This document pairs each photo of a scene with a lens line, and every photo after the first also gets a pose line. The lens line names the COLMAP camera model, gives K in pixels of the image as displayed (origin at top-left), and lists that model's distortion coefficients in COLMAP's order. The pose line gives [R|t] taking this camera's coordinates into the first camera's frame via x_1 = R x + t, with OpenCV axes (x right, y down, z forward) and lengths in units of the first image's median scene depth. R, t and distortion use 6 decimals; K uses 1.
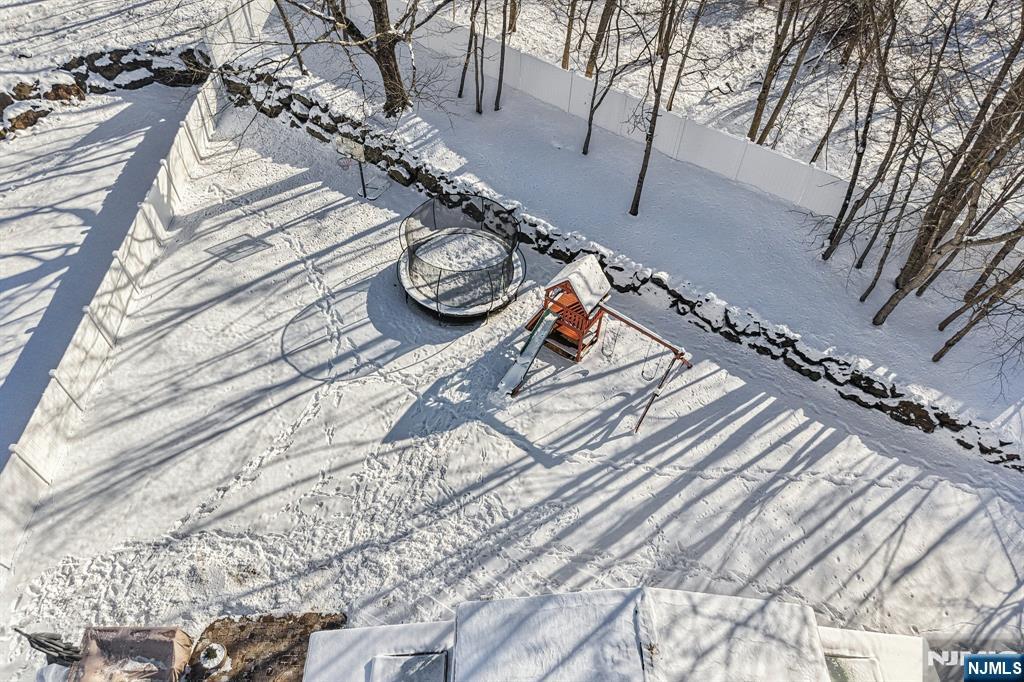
lens RADIAL K [[720.3, 0, 512.0], [0, 720.3, 341.0], [0, 0, 1]] dist [0.019462, -0.000854]
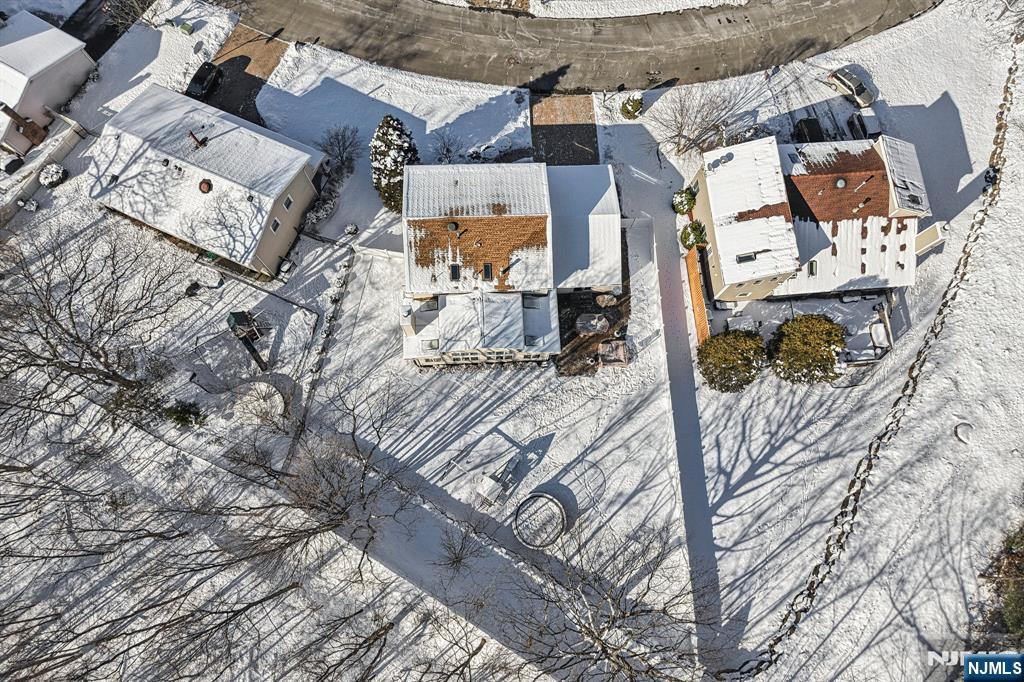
lens RADIAL K [[696.0, 0, 512.0], [0, 696.0, 341.0], [0, 0, 1]] dist [-0.005825, 0.000402]
pose [[-0.997161, 0.060046, -0.045441, 0.059149], [-0.072496, -0.602308, 0.794965, -1.329455], [0.020365, 0.796002, 0.604951, -0.670244]]
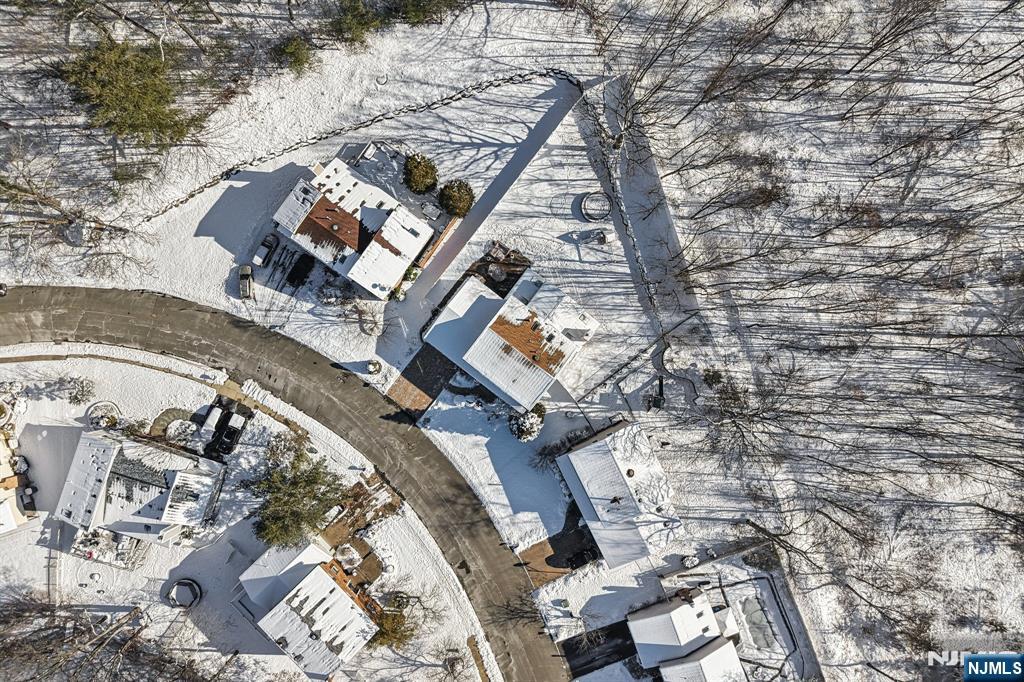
lens RADIAL K [[720.3, 0, 512.0], [0, 720.3, 341.0], [0, 0, 1]] dist [0.019462, -0.000854]
pose [[0.805372, 0.591850, 0.033004, -0.135128], [-0.484542, 0.625235, 0.611801, -1.666216], [0.341459, -0.508719, 0.790323, -2.439790]]
